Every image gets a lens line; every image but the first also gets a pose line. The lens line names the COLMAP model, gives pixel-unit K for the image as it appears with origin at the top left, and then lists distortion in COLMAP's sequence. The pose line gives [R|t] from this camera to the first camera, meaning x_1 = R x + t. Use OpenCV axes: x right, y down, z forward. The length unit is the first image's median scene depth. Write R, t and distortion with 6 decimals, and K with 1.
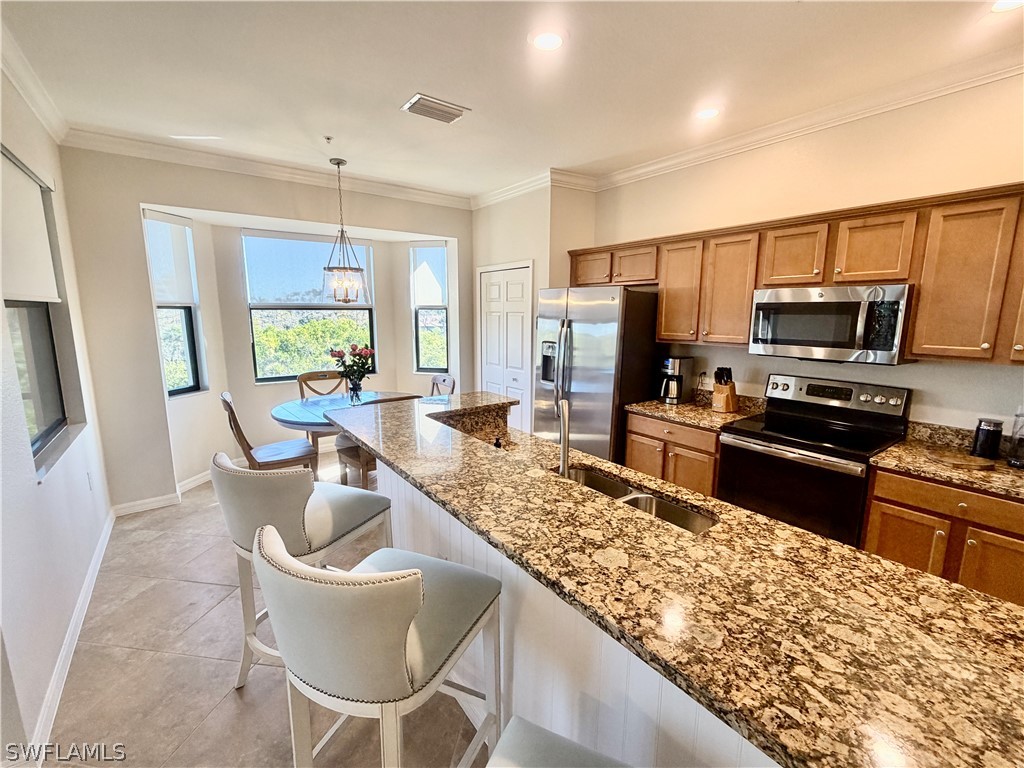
lens RADIAL K [[443.5, 0, 513.3], [0, 443.5, 387.0], [0, 0, 1]] dist [-0.000731, 0.000475]
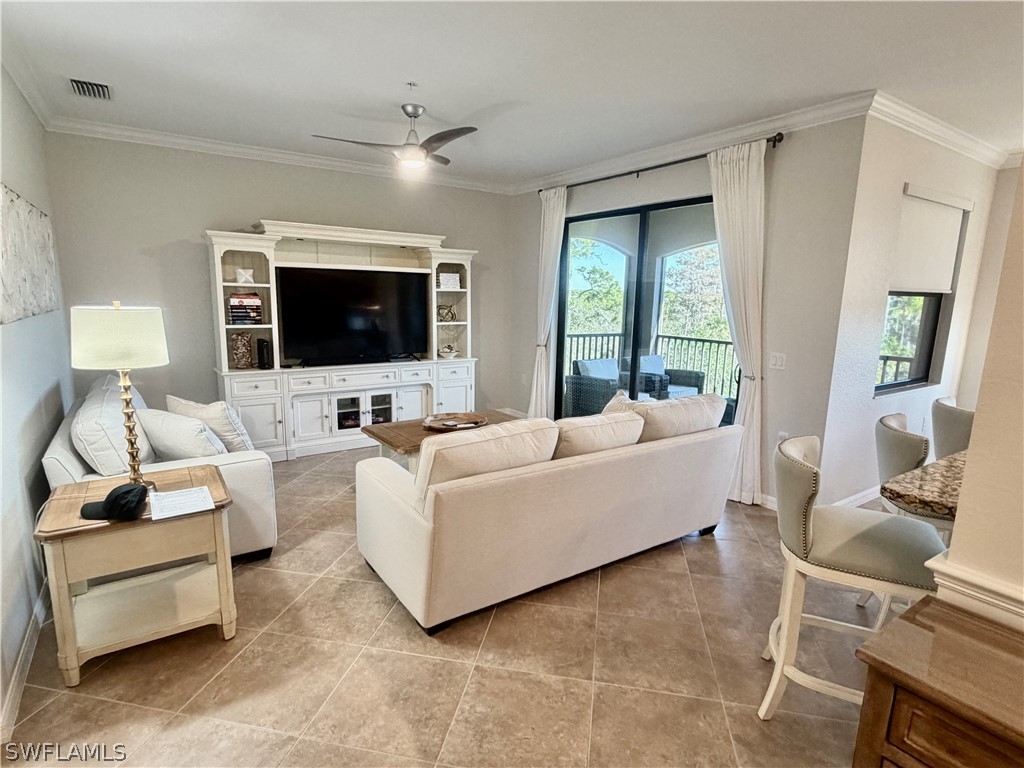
lens RADIAL K [[540.7, 0, 512.6], [0, 540.7, 386.8], [0, 0, 1]] dist [0.001101, 0.001723]
pose [[-0.043020, 0.171808, -0.984191, 0.597666], [-0.190923, 0.965534, 0.176896, 0.040869], [0.980662, 0.195515, -0.008735, -0.203858]]
